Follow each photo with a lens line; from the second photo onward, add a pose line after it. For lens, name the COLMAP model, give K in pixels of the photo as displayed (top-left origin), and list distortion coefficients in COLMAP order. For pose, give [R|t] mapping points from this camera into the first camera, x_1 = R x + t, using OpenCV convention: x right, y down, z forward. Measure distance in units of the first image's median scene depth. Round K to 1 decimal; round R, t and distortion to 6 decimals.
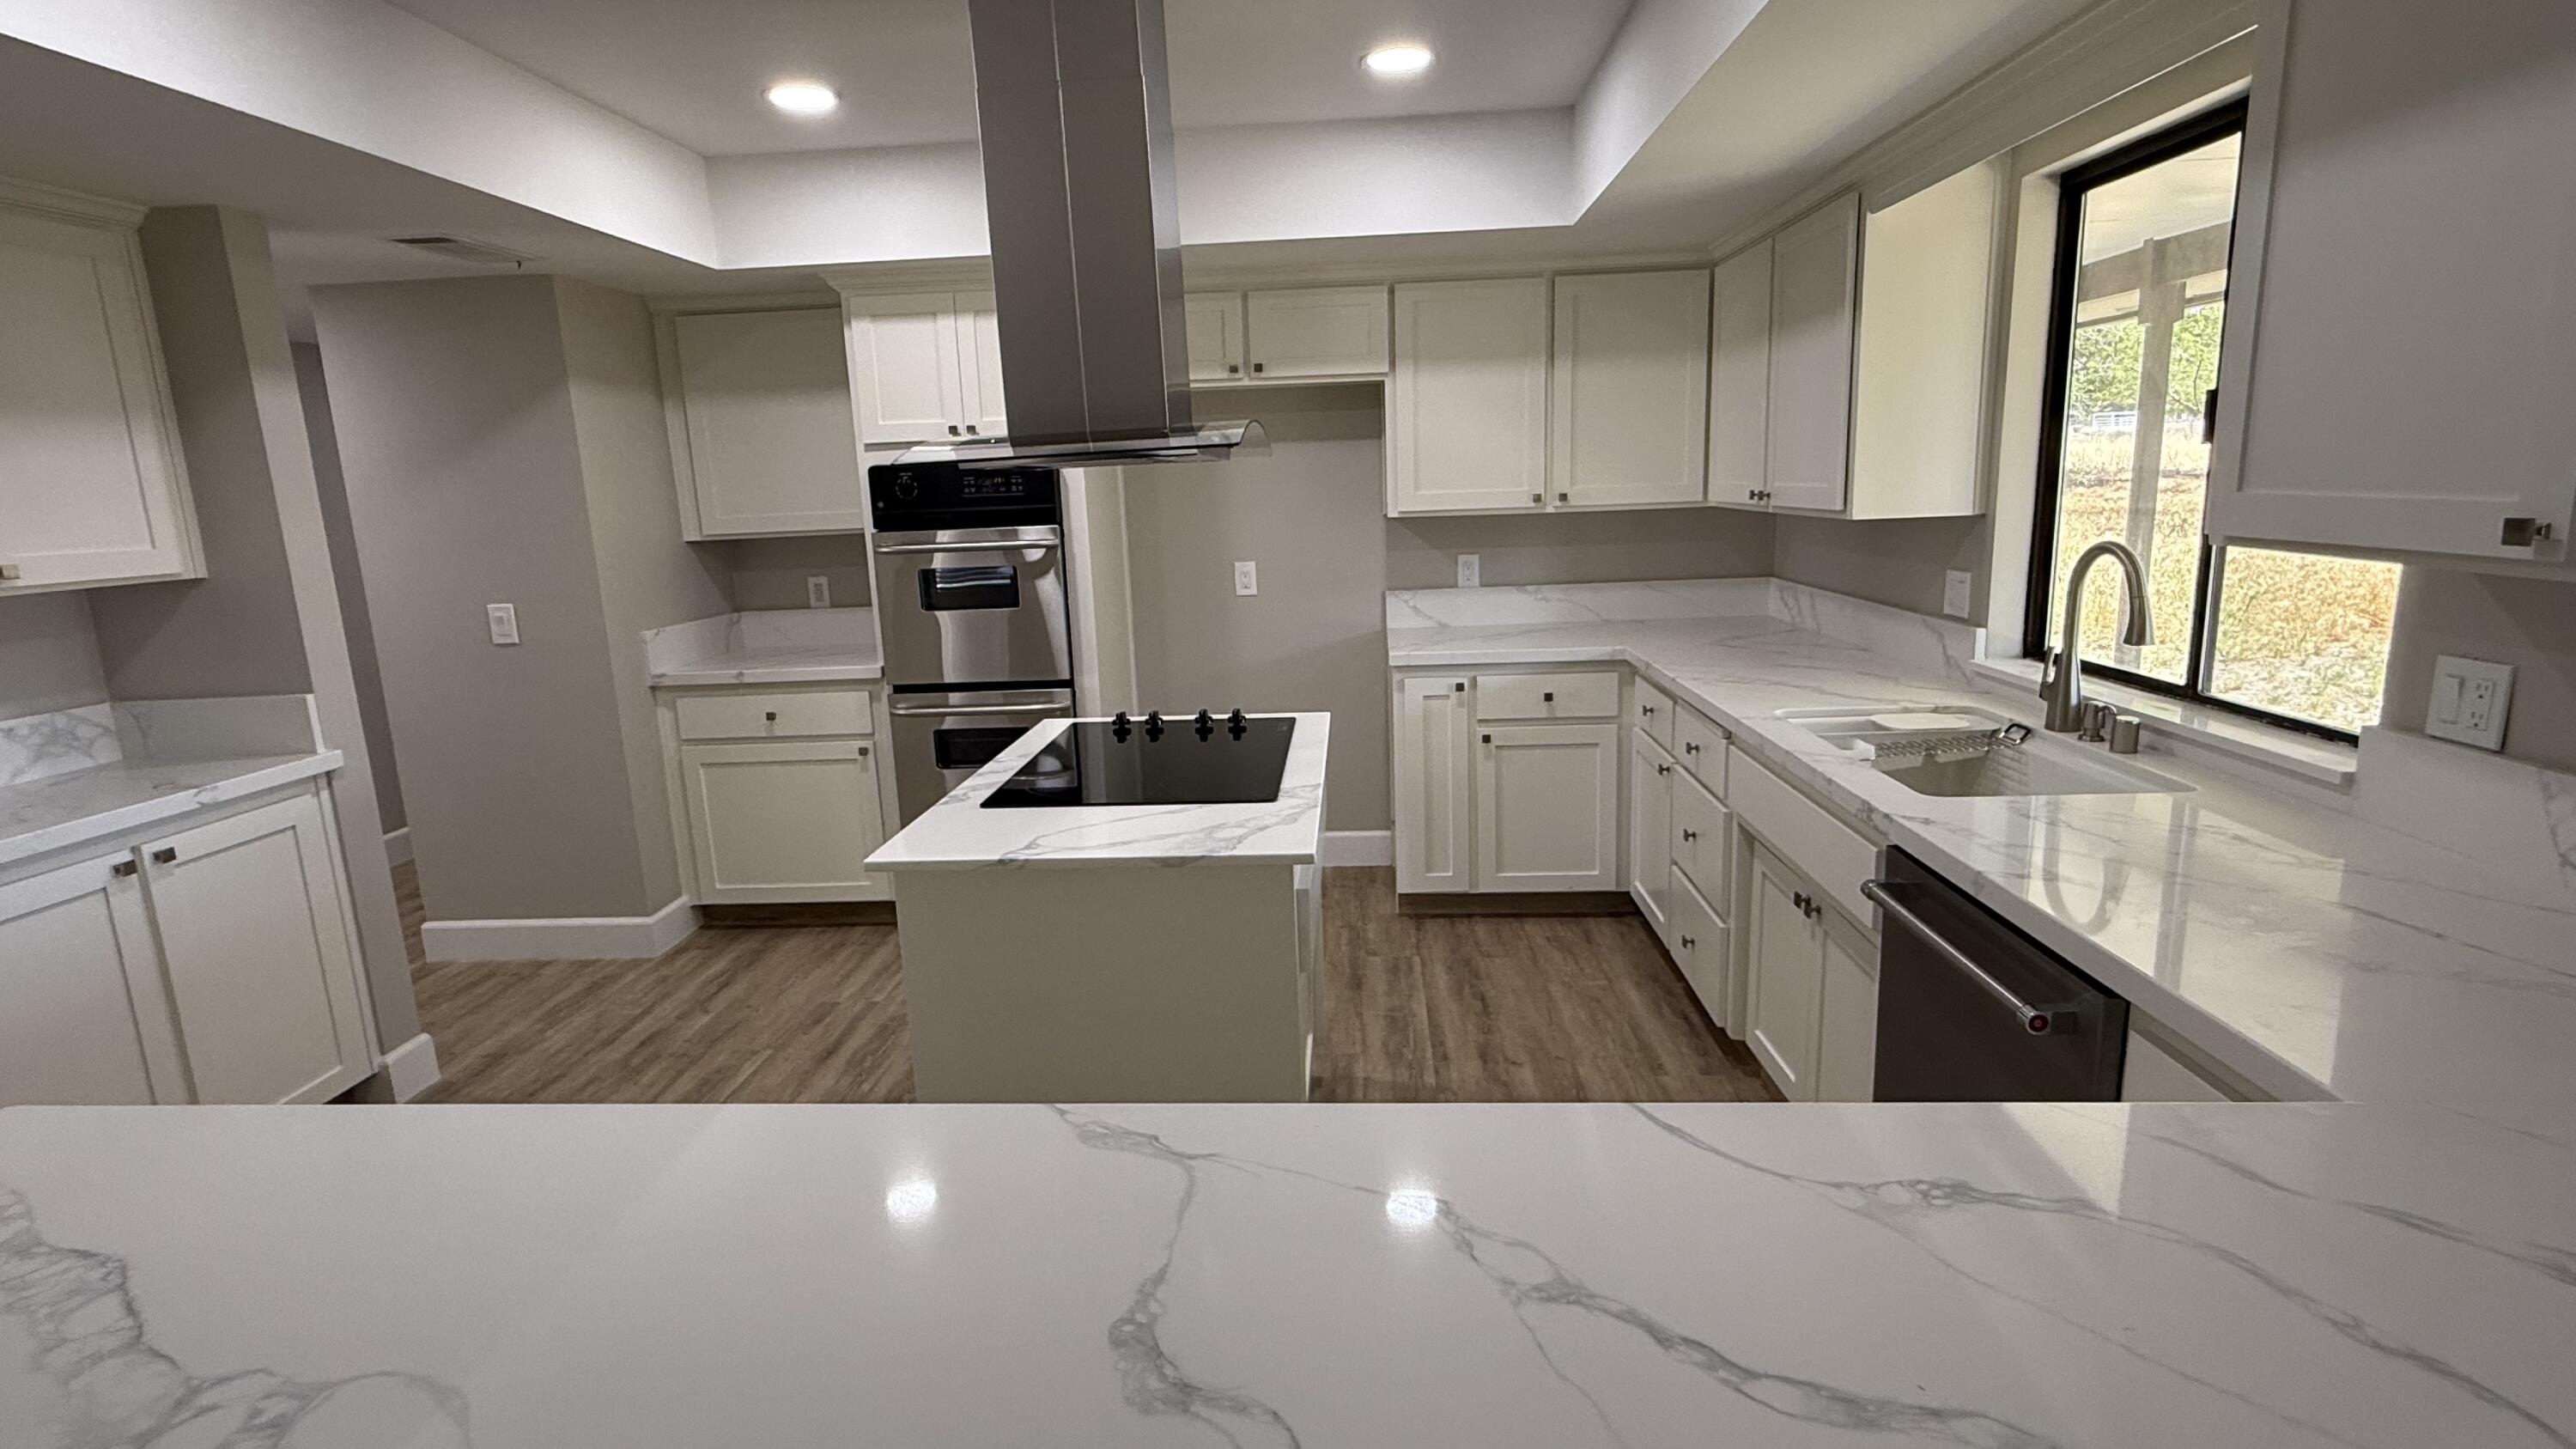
lens RADIAL K [[1247.8, 0, 1288.0], [0, 1247.8, 724.5], [0, 0, 1]] dist [-0.000480, 0.000386]
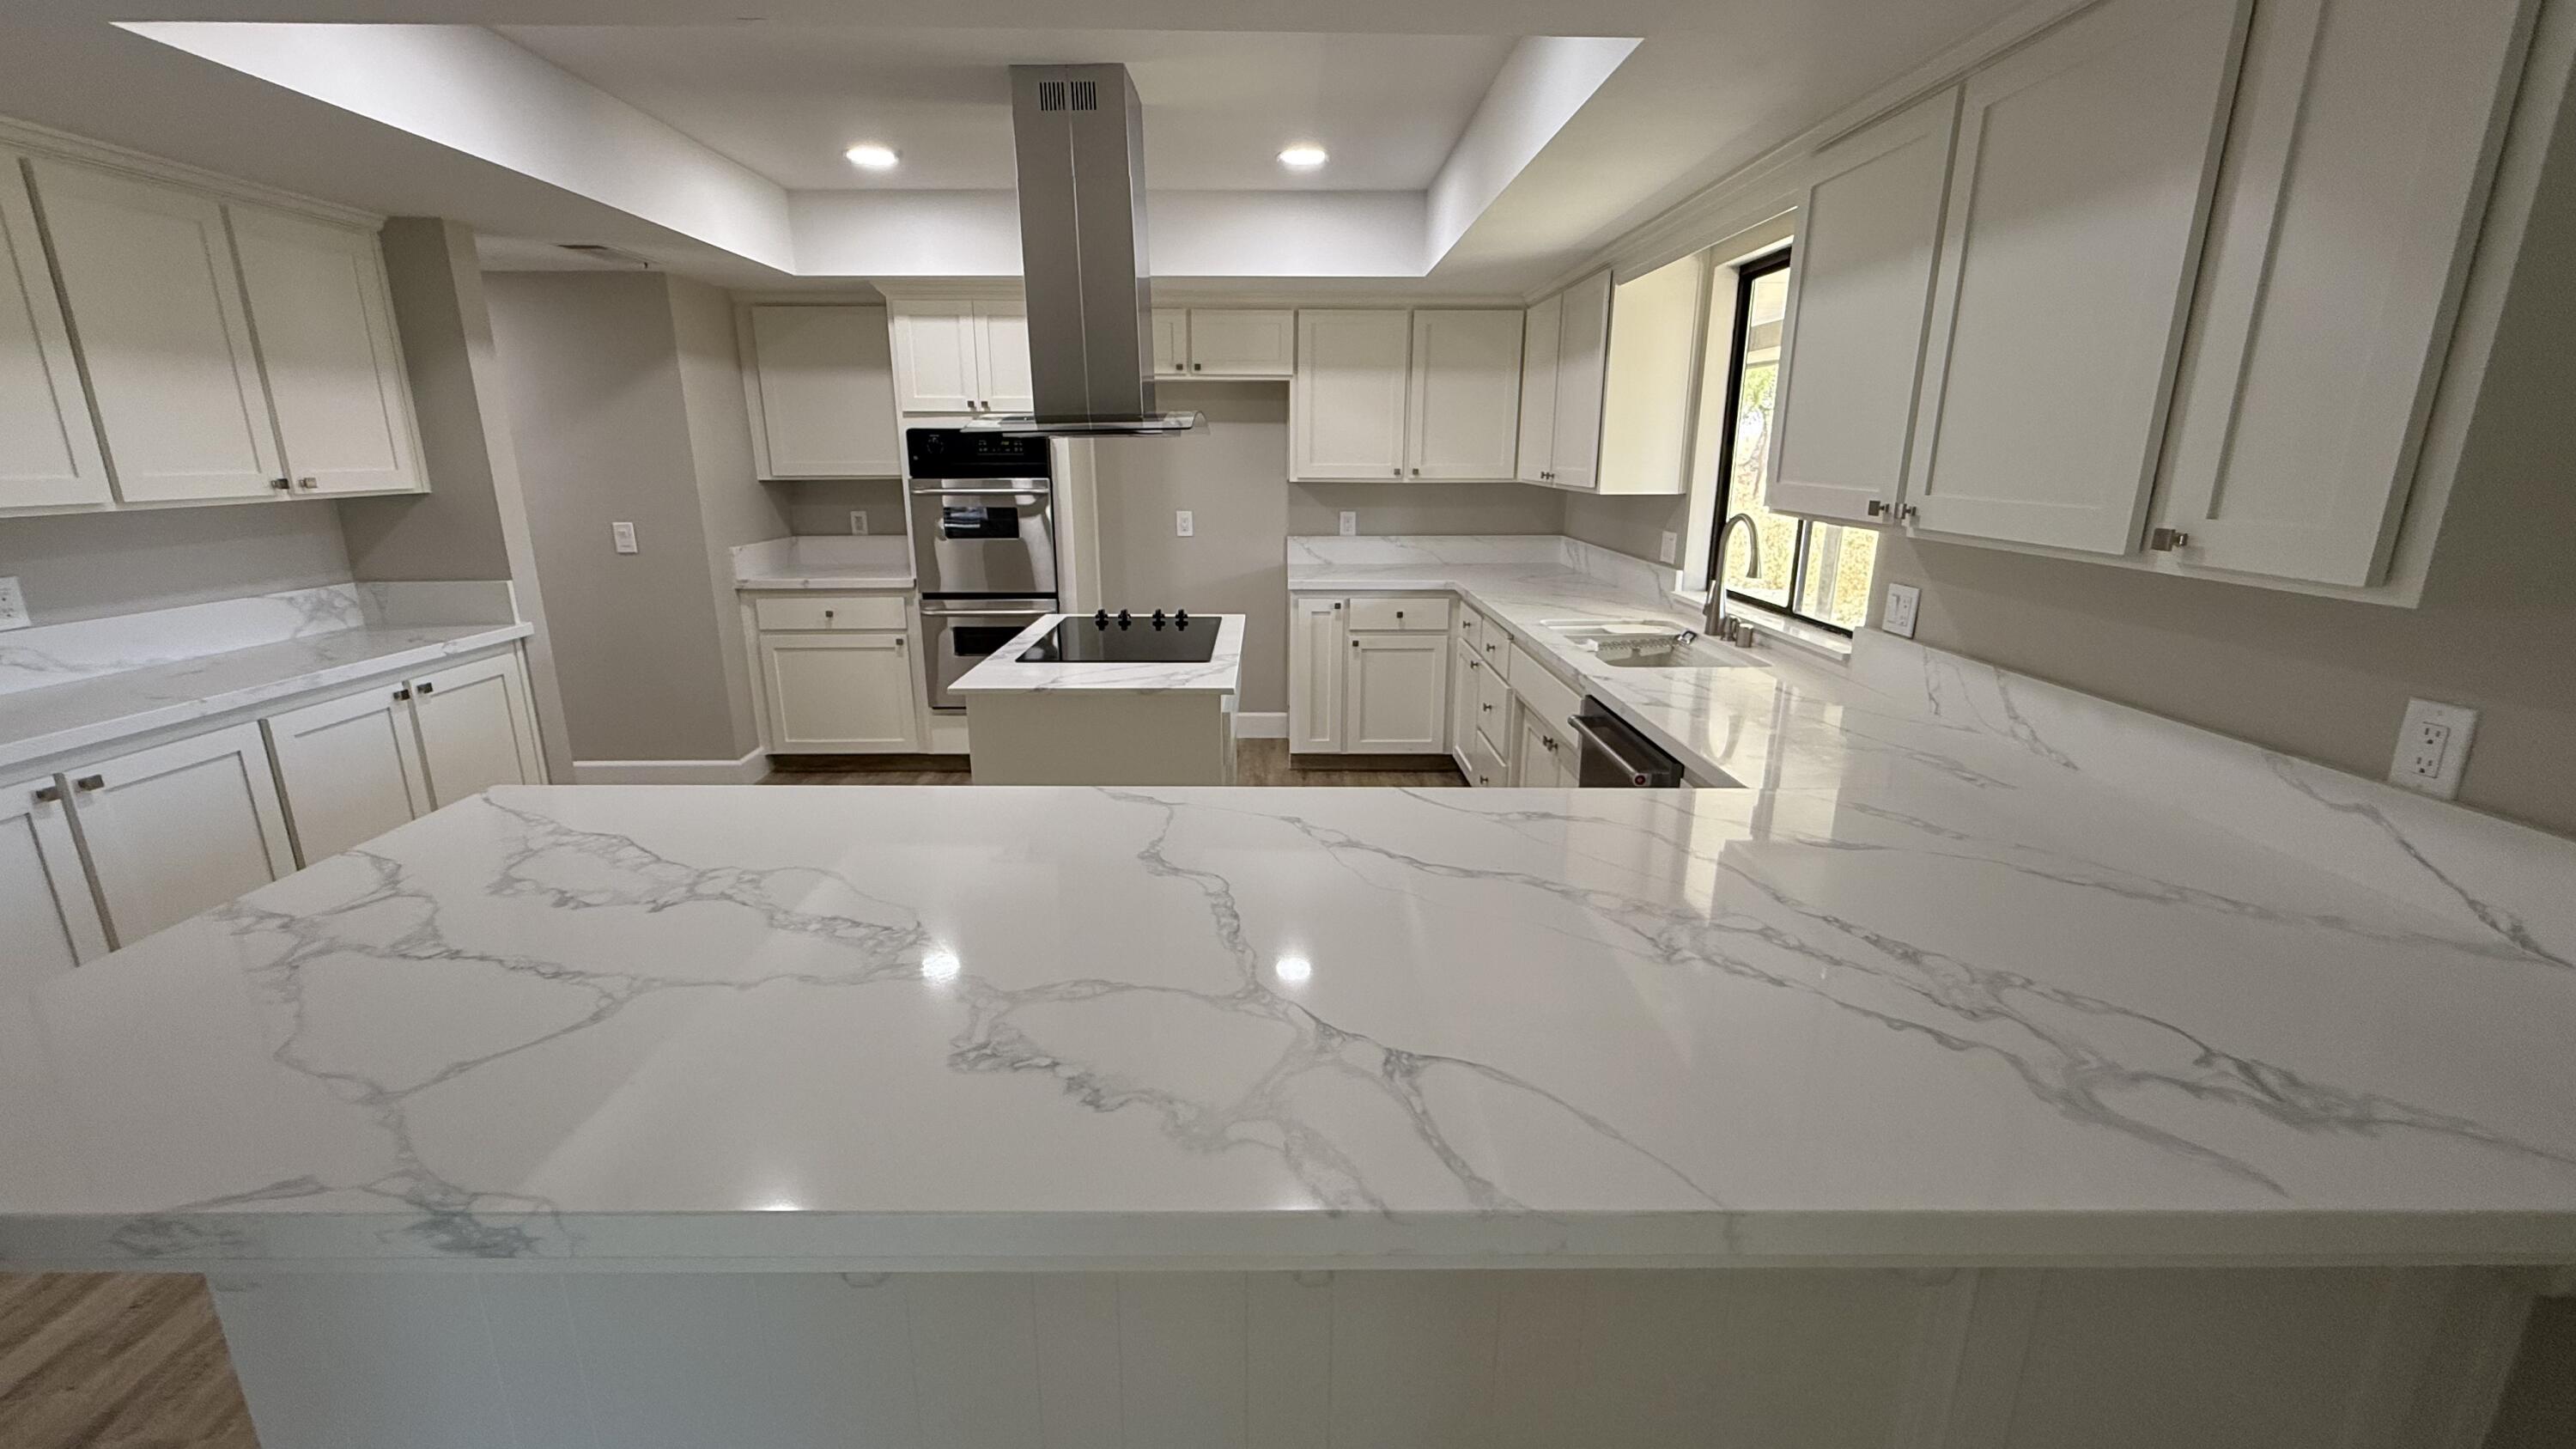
lens RADIAL K [[1047.6, 0, 1288.0], [0, 1047.6, 724.5], [0, 0, 1]] dist [-0.000180, -0.000106]
pose [[0.996787, 0.019669, 0.077650, -0.008518], [-0.024478, 0.997809, 0.061472, 0.040234], [-0.076271, -0.063175, 0.995084, -0.221711]]
